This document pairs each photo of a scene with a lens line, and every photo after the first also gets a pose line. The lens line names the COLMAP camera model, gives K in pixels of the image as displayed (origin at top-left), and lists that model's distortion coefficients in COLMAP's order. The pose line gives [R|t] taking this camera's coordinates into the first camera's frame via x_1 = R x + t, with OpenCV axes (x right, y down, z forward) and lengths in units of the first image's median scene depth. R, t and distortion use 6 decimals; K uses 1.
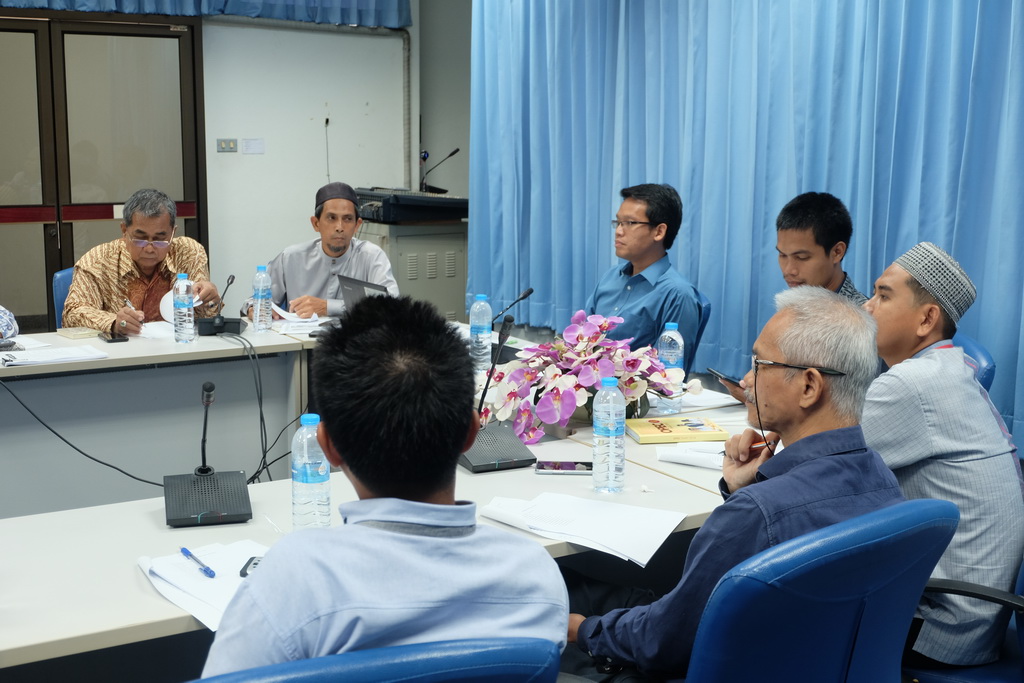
lens RADIAL K [[1143.8, 0, 507.8], [0, 1143.8, 341.8], [0, 0, 1]] dist [0.054340, 0.000000]
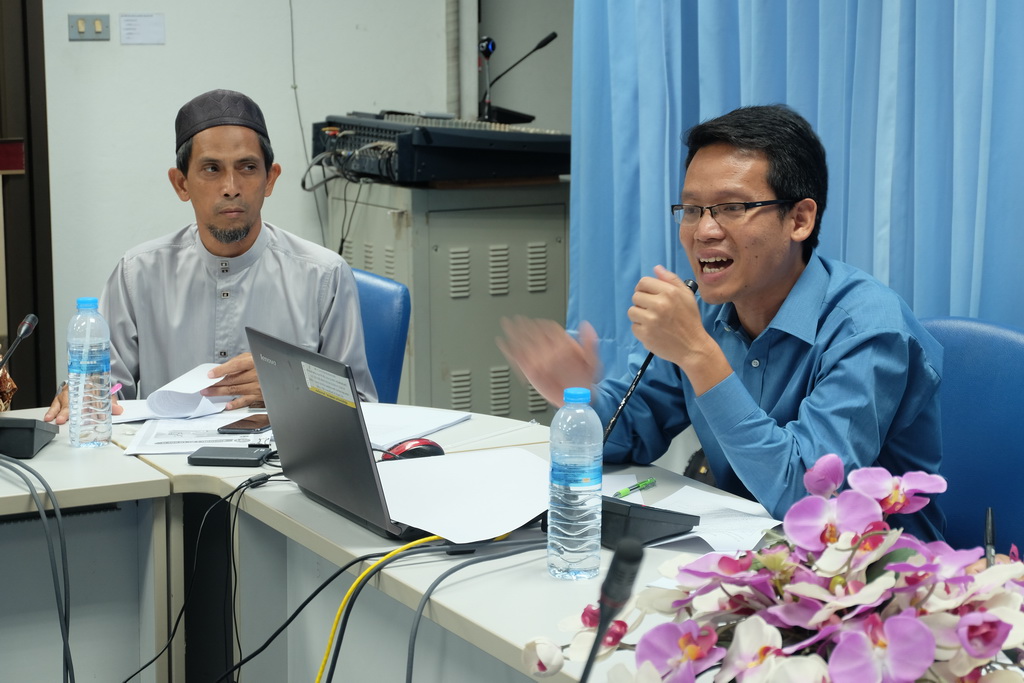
lens RADIAL K [[2195.0, 0, 557.2], [0, 2195.0, 383.9], [0, 0, 1]] dist [0.125893, 0.000000]
pose [[0.999014, 0.001801, -0.044350, 0.002509], [-0.002200, 0.999958, -0.008936, -0.019384], [0.044332, 0.009024, 0.998976, 0.116268]]
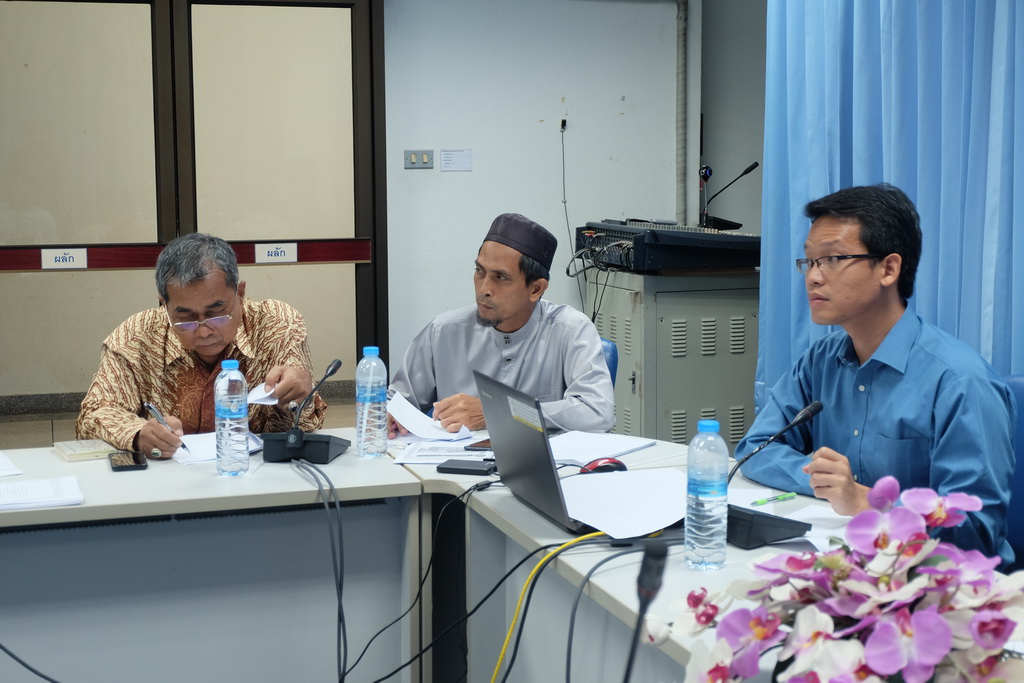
lens RADIAL K [[1603.7, 0, 519.1], [0, 1603.7, 364.8], [0, 0, 1]] dist [0.022892, 0.000000]
pose [[0.980536, 0.020208, -0.195298, 0.018831], [-0.028746, 0.998746, -0.040986, -0.018544], [0.194225, 0.045803, 0.979887, 0.139762]]
